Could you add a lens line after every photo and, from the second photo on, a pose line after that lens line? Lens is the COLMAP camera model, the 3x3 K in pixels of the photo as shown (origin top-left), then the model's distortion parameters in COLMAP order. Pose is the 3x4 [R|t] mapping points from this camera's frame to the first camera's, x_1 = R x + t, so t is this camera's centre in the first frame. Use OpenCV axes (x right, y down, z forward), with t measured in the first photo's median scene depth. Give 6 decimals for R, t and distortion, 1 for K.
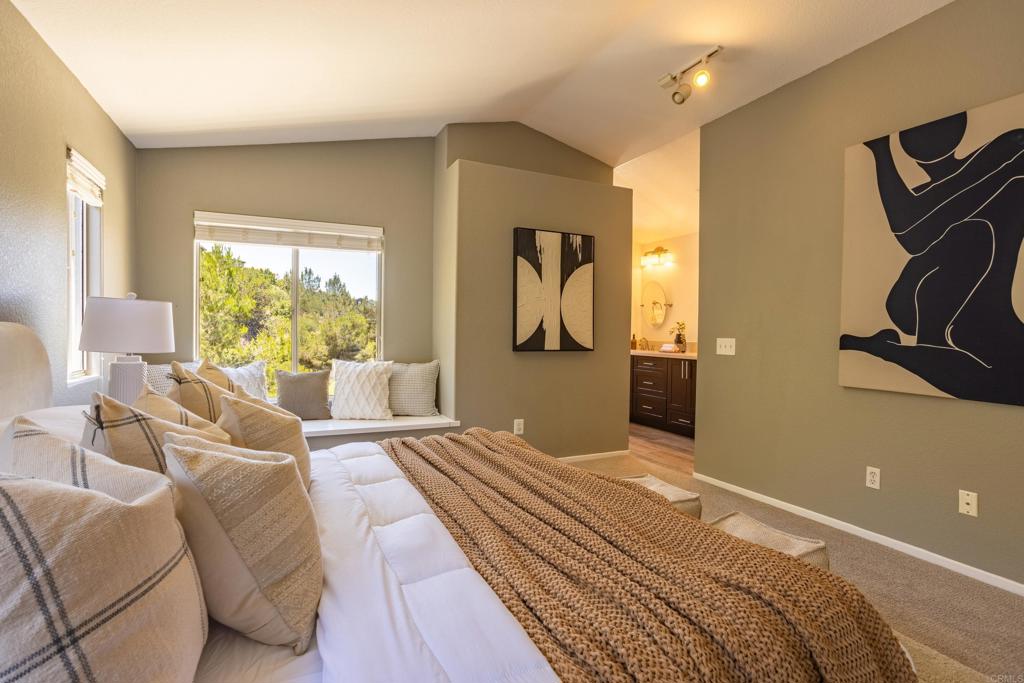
lens RADIAL K [[502.4, 0, 514.2], [0, 502.4, 338.0], [0, 0, 1]] dist [-0.004488, 0.001608]
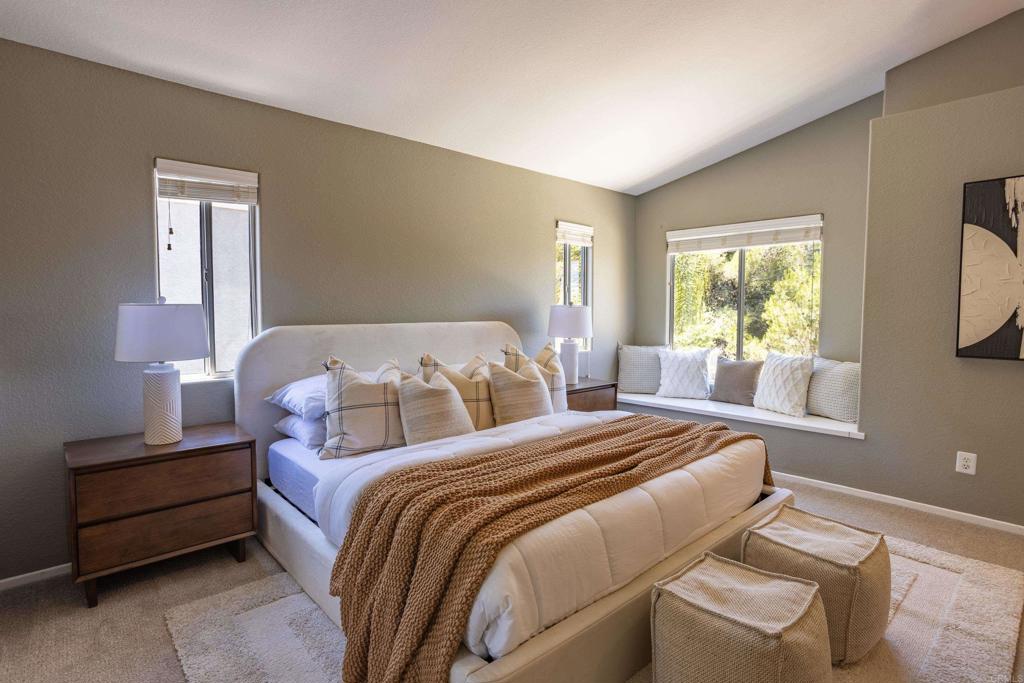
lens RADIAL K [[515.8, 0, 508.1], [0, 515.8, 341.2], [0, 0, 1]] dist [-0.002628, 0.000628]
pose [[0.320154, 0.050018, -0.946044, 0.484804], [-0.009864, 0.998727, 0.049465, -0.025758], [0.947314, -0.006505, 0.320240, 0.148724]]
